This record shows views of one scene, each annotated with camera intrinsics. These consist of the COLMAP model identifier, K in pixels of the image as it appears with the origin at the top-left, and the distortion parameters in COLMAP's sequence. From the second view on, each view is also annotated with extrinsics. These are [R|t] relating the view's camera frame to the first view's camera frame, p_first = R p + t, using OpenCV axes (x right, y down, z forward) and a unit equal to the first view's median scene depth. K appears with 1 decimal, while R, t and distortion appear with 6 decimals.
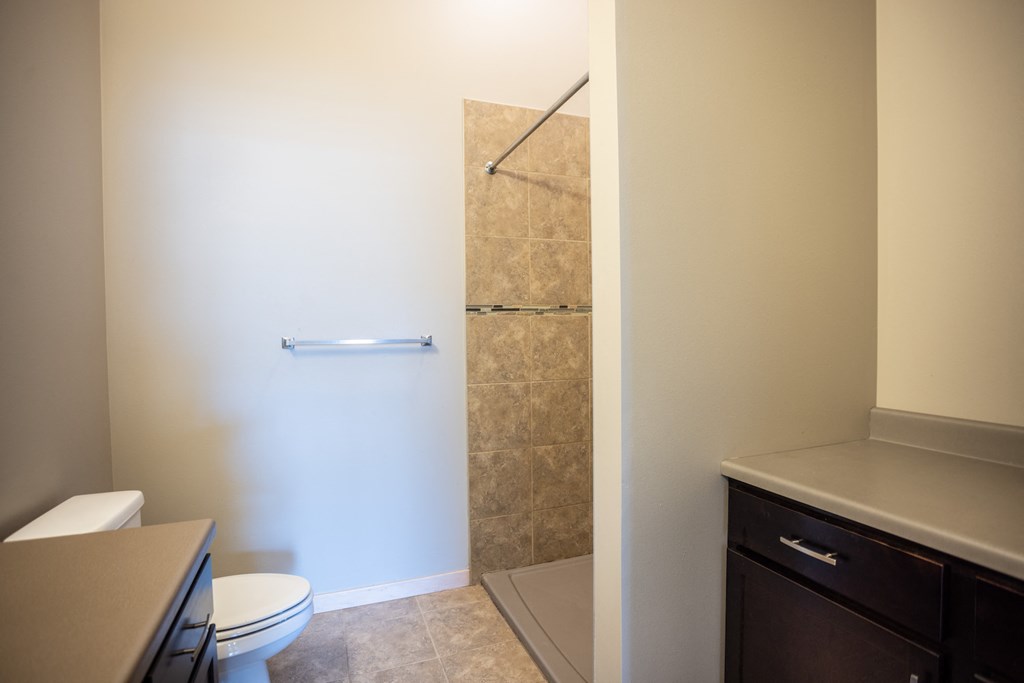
lens RADIAL K [[515.0, 0, 514.4], [0, 515.0, 346.9], [0, 0, 1]] dist [-0.071098, 0.012259]
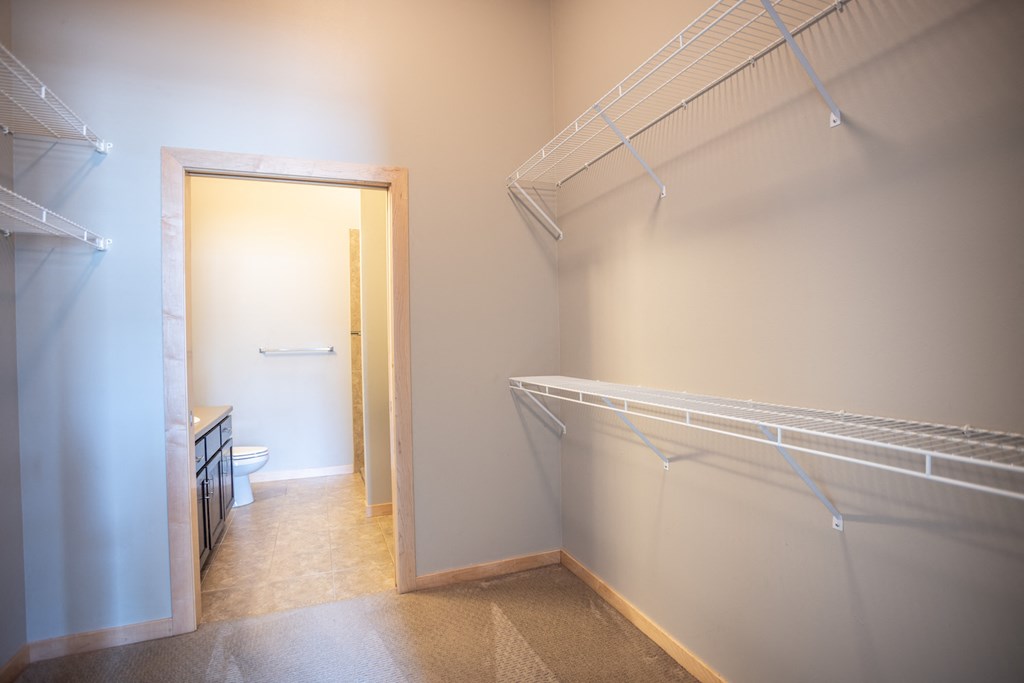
lens RADIAL K [[515.0, 0, 514.6], [0, 515.0, 341.1], [0, 0, 1]] dist [-0.071098, 0.012259]
pose [[0.999900, -0.005979, 0.012790, 0.522985], [0.006293, 0.999675, -0.024710, 0.010985], [-0.012638, 0.024788, 0.999613, -1.014902]]
